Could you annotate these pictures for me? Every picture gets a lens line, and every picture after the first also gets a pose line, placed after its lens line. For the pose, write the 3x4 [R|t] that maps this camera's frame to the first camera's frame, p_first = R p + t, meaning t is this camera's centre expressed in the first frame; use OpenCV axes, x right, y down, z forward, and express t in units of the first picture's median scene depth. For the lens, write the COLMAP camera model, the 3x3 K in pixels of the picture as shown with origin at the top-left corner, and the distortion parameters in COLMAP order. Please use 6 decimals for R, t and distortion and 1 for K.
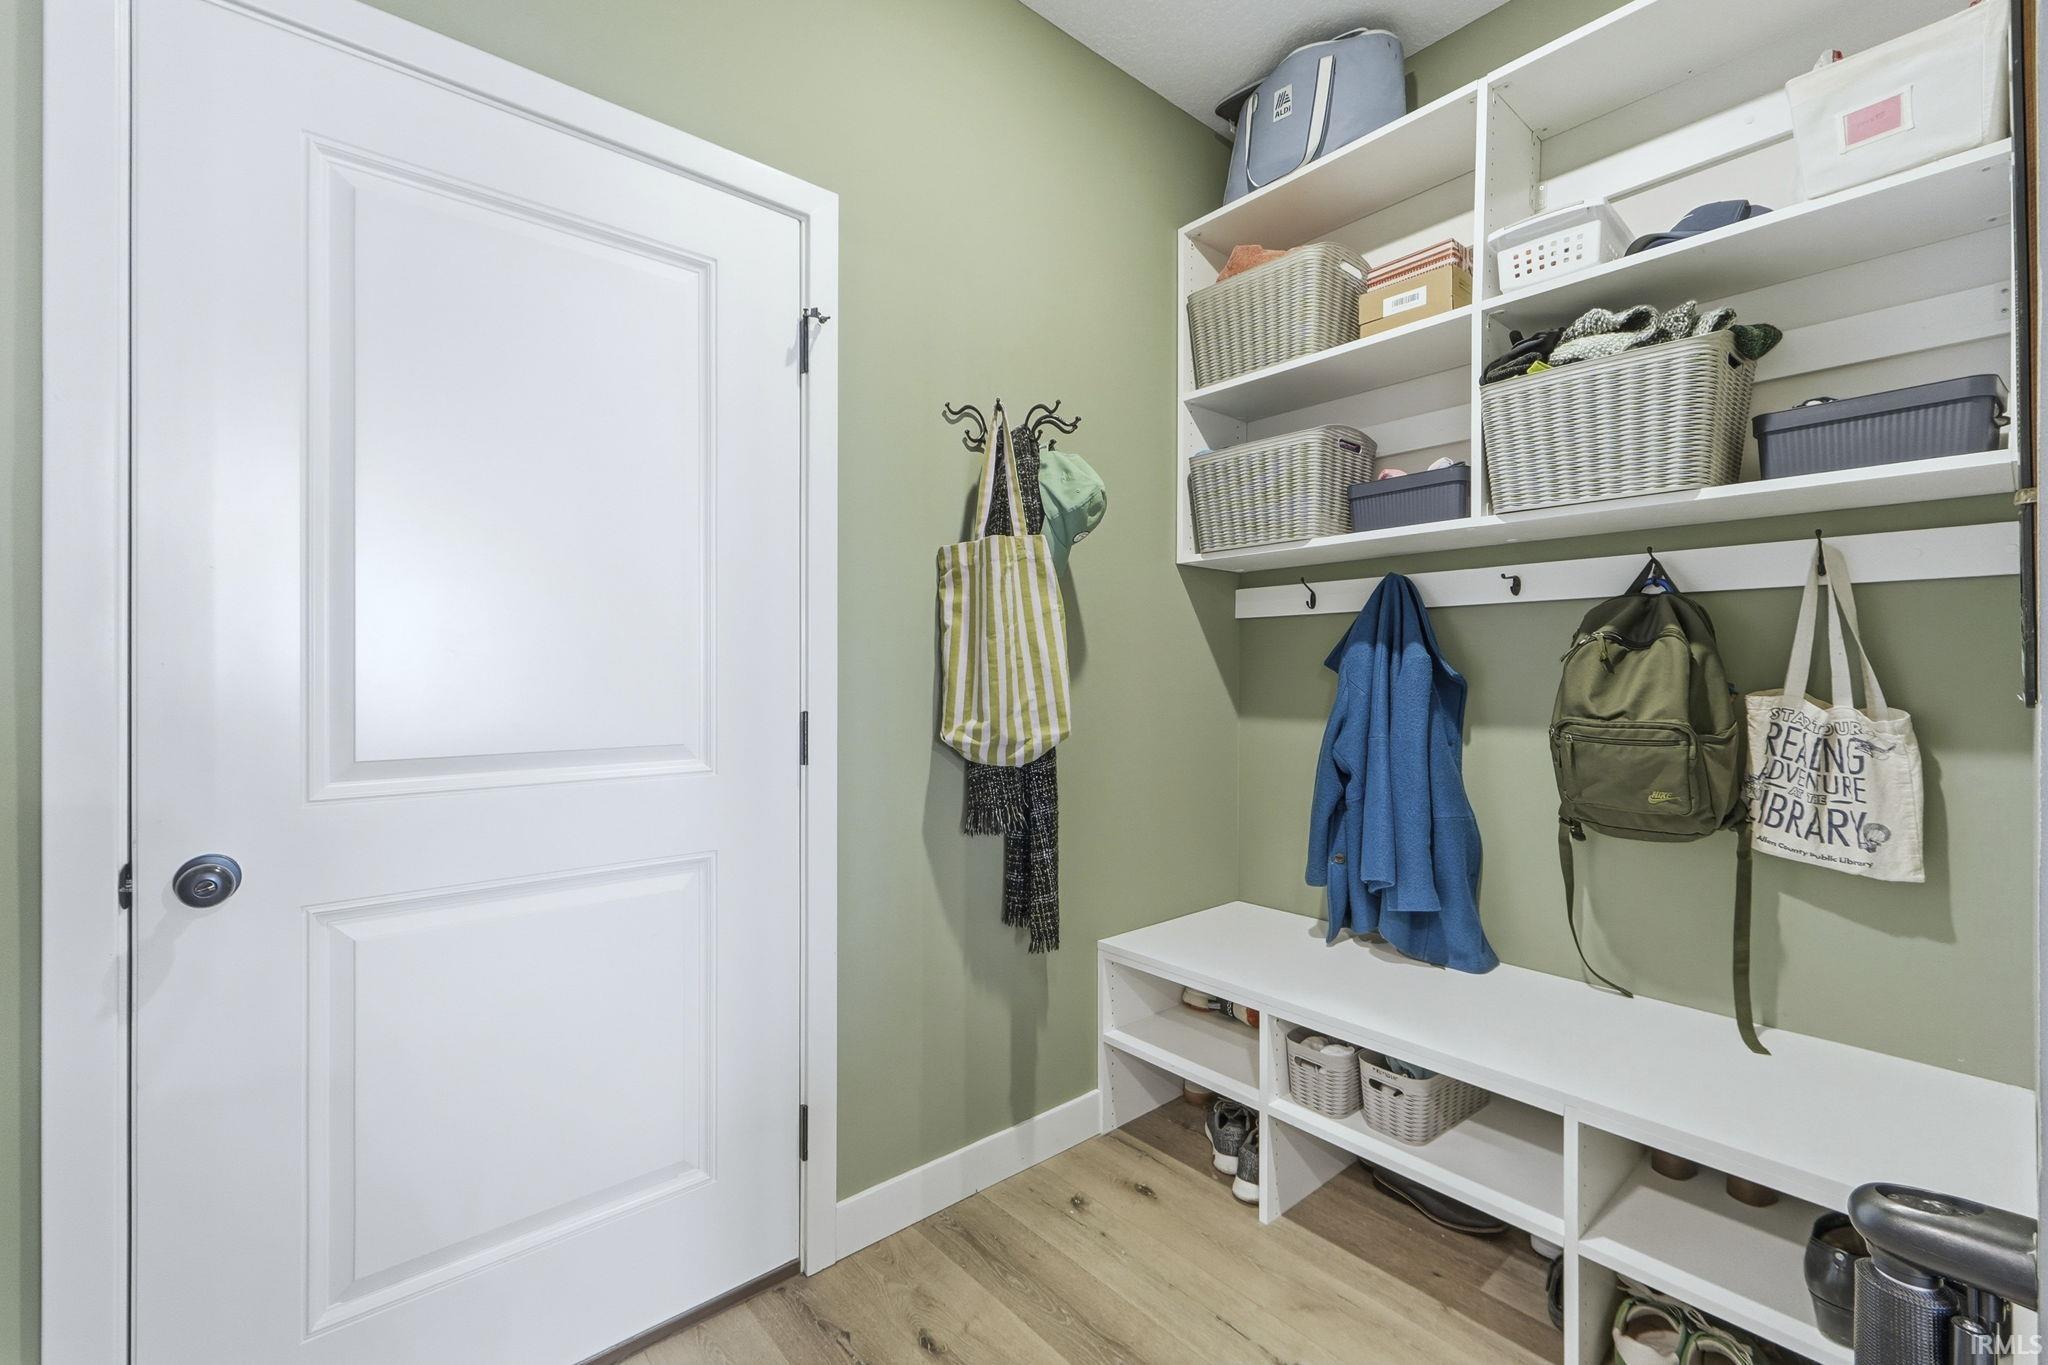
lens RADIAL K [[863.6, 0, 1010.7], [0, 863.6, 667.1], [0, 0, 1]] dist [0.000381, -0.000020]
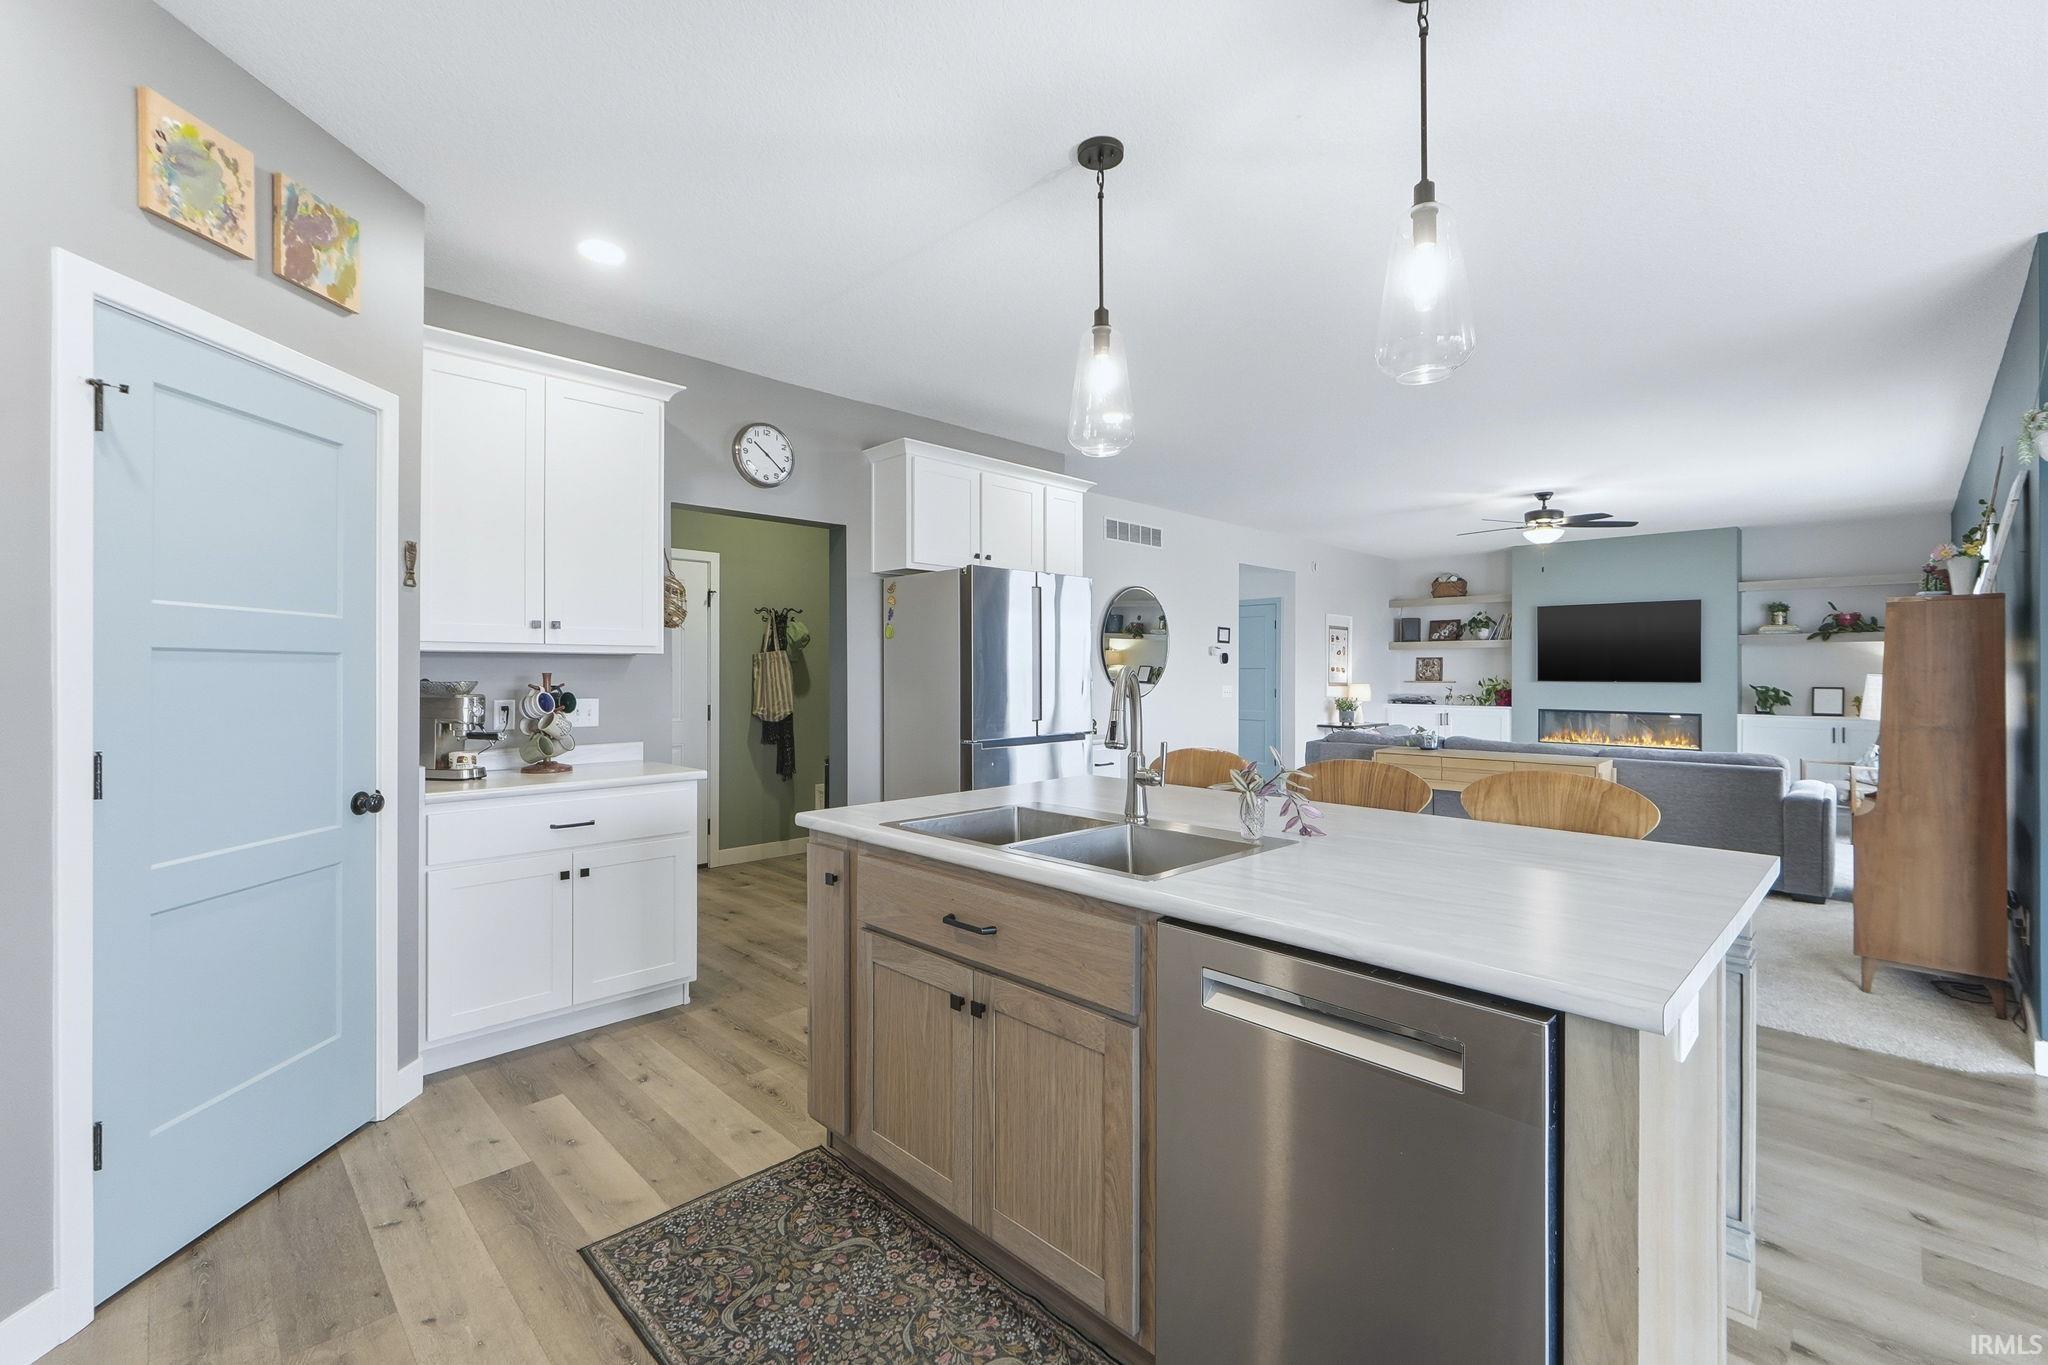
lens RADIAL K [[863.6, 0, 1010.7], [0, 863.6, 667.1], [0, 0, 1]] dist [0.000381, -0.000020]
pose [[0.997641, 0.001264, 0.068634, 0.664754], [-0.001221, 0.999999, -0.000661, -0.089748], [-0.068635, 0.000576, 0.997642, -2.310622]]
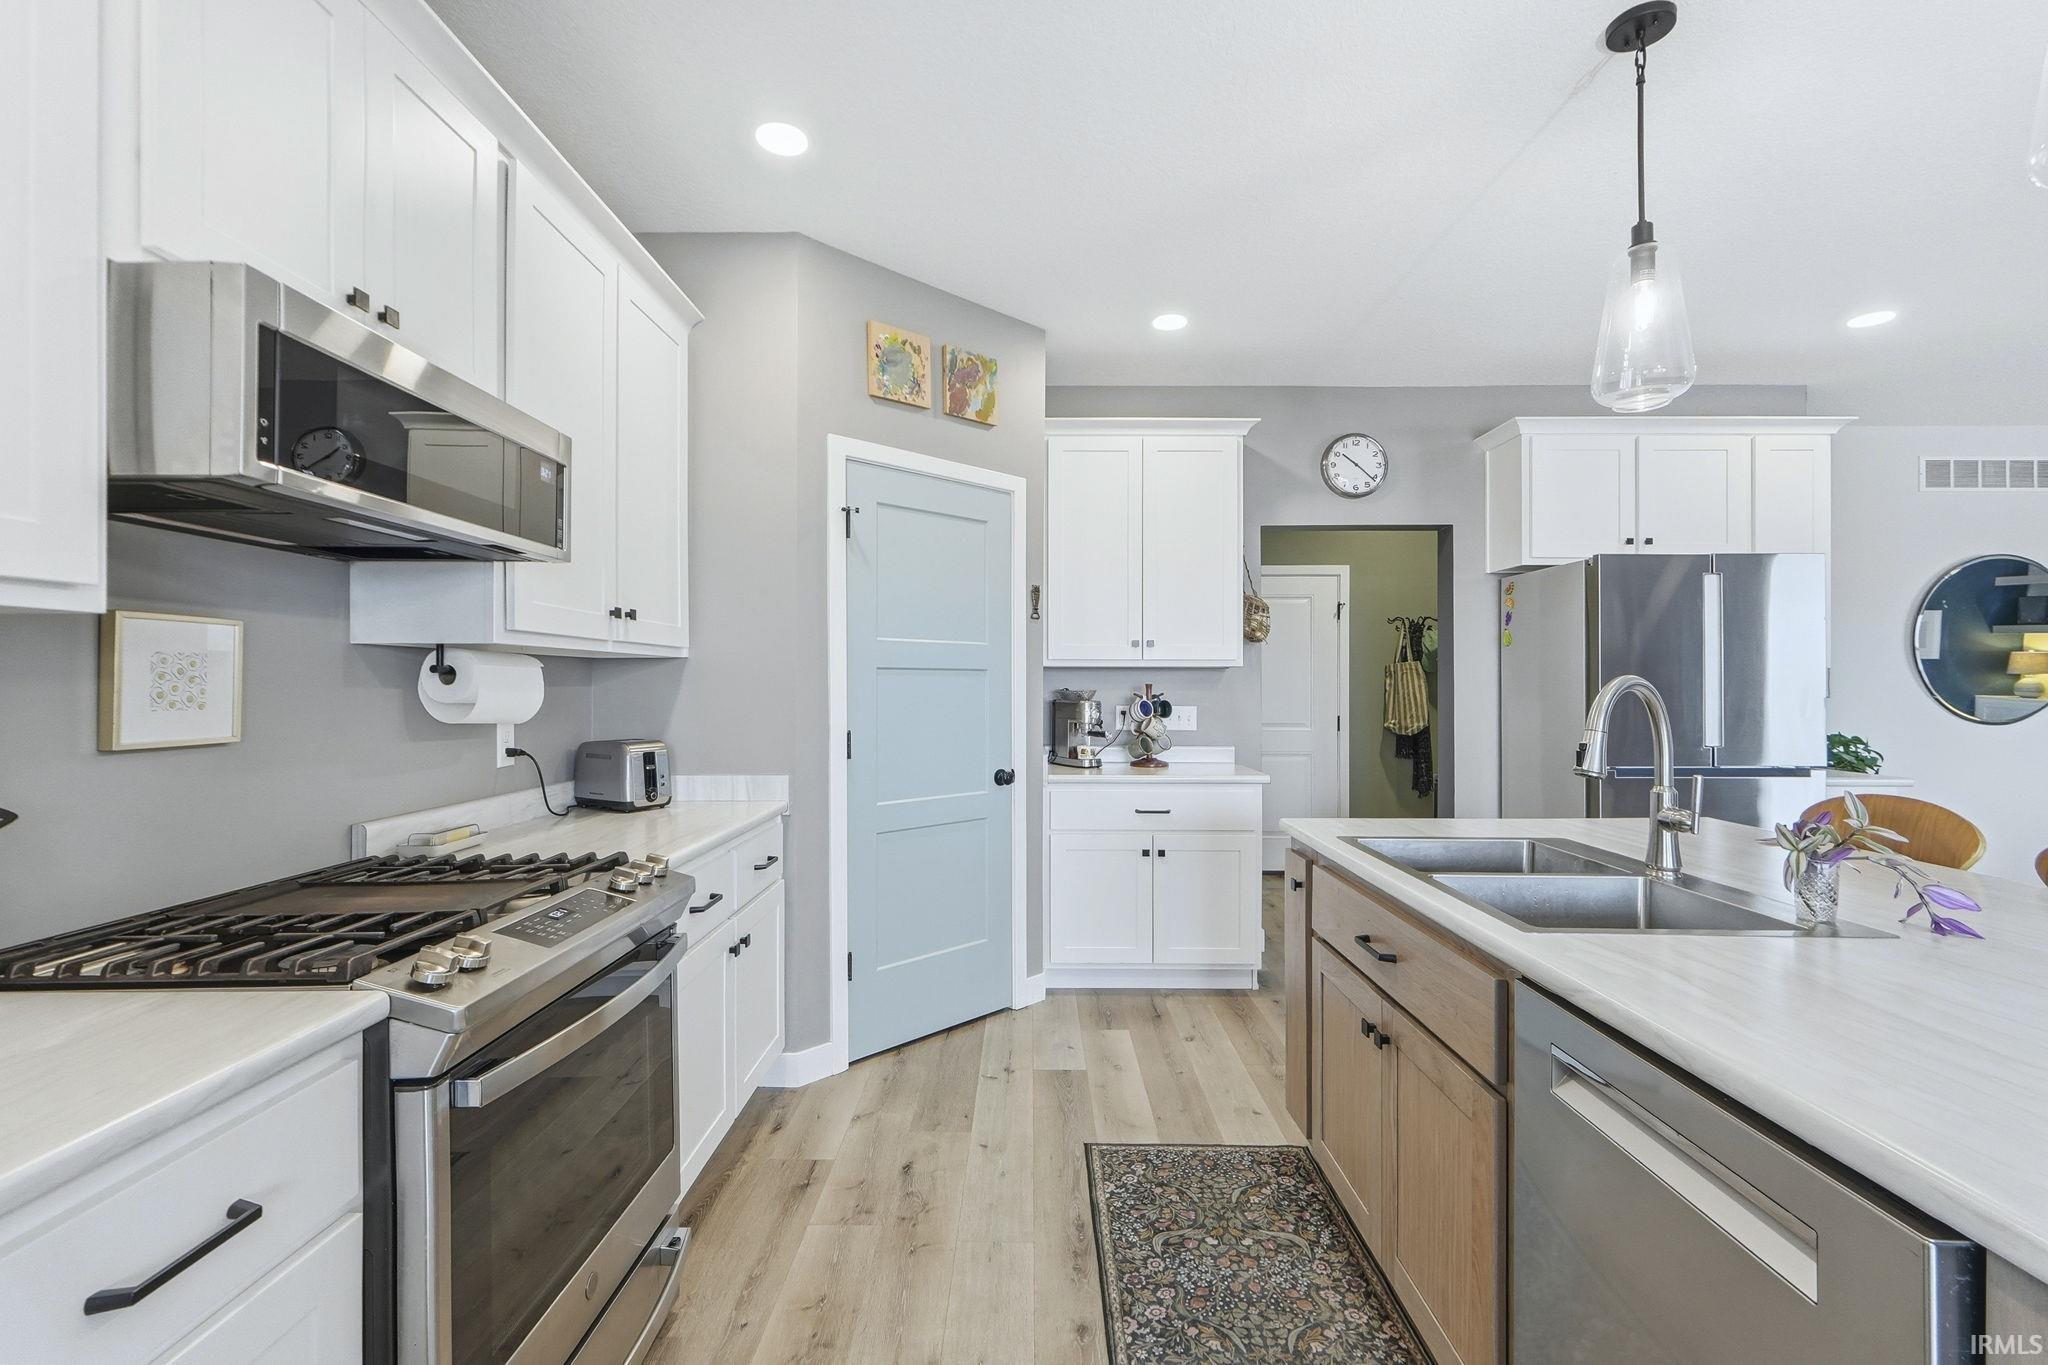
lens RADIAL K [[864.6, 0, 1024.0], [0, 864.6, 682.5], [0, 0, 1]] dist [-0.000415, 0.000073]
pose [[0.754778, 0.001440, -0.655979, 1.005952], [0.000808, 0.999995, 0.003124, -0.087835], [0.655980, -0.002888, 0.754773, -2.280165]]
